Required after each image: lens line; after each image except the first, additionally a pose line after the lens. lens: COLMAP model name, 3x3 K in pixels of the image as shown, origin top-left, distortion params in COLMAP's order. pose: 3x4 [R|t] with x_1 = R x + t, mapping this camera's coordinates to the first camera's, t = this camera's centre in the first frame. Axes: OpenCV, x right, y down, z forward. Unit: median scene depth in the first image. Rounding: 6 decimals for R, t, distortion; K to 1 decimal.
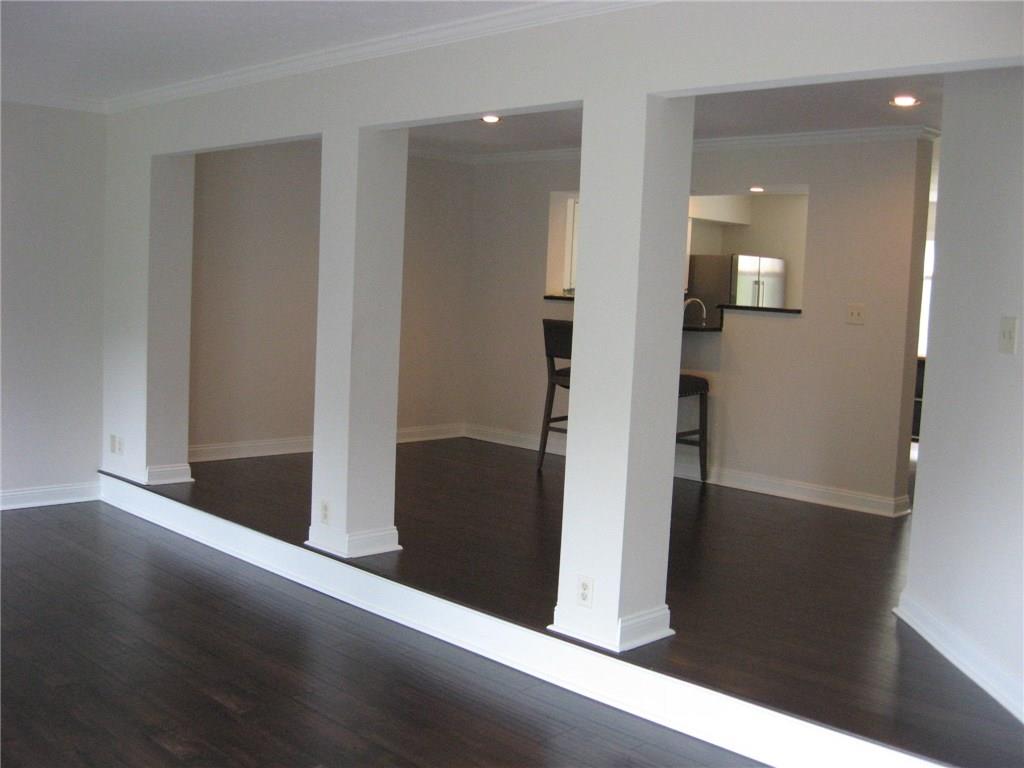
lens RADIAL K [[1070.2, 0, 514.0], [0, 1070.2, 383.9], [0, 0, 1]] dist [-0.117657, 0.000000]
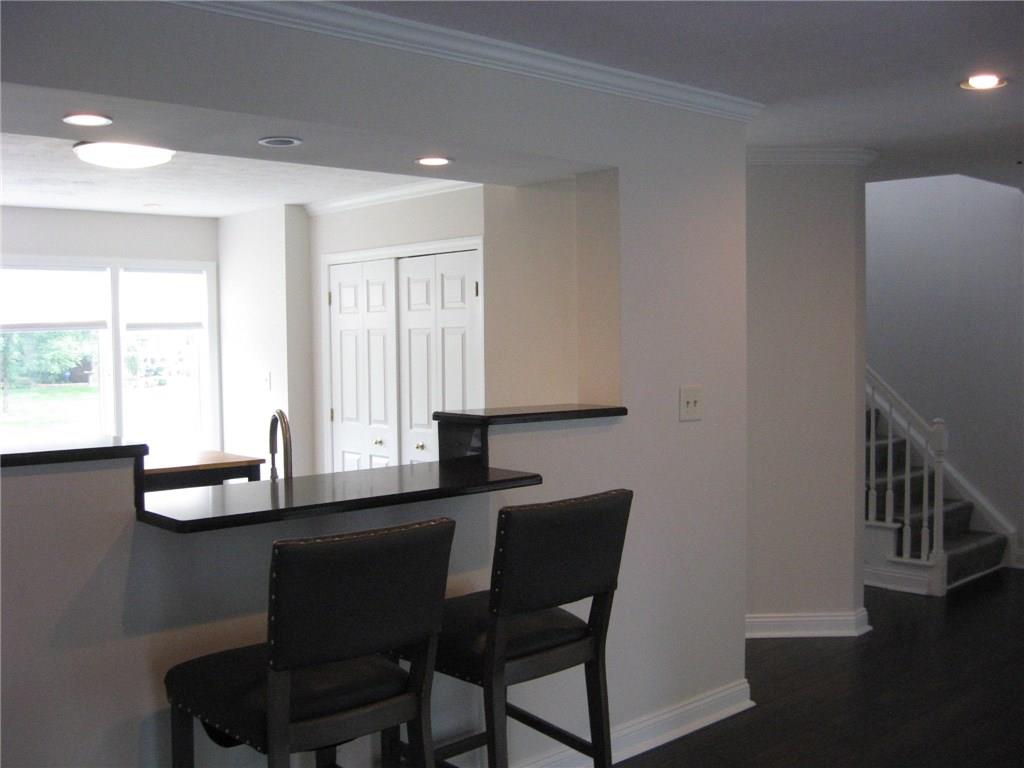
lens RADIAL K [[1070.2, 0, 509.1], [0, 1070.2, 384.4], [0, 0, 1]] dist [-0.117657, 0.000000]
pose [[0.037613, -0.082396, 0.995890, -0.227347], [0.104376, 0.991468, 0.078088, -0.113240], [-0.993826, 0.101010, 0.045892, 0.912144]]
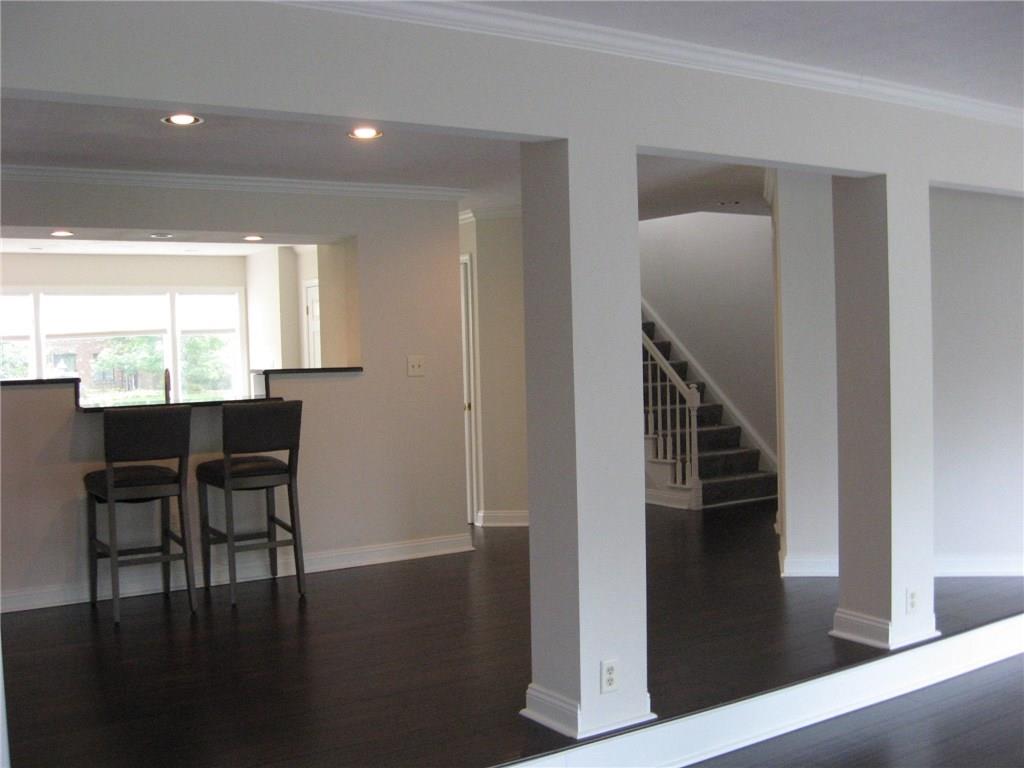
lens RADIAL K [[1070.2, 0, 517.2], [0, 1070.2, 387.1], [0, 0, 1]] dist [-0.117657, 0.000000]
pose [[0.197975, -0.078504, 0.977058, -0.568304], [0.124812, 0.990693, 0.054310, -0.076493], [-0.972228, 0.111197, 0.205931, 0.591337]]
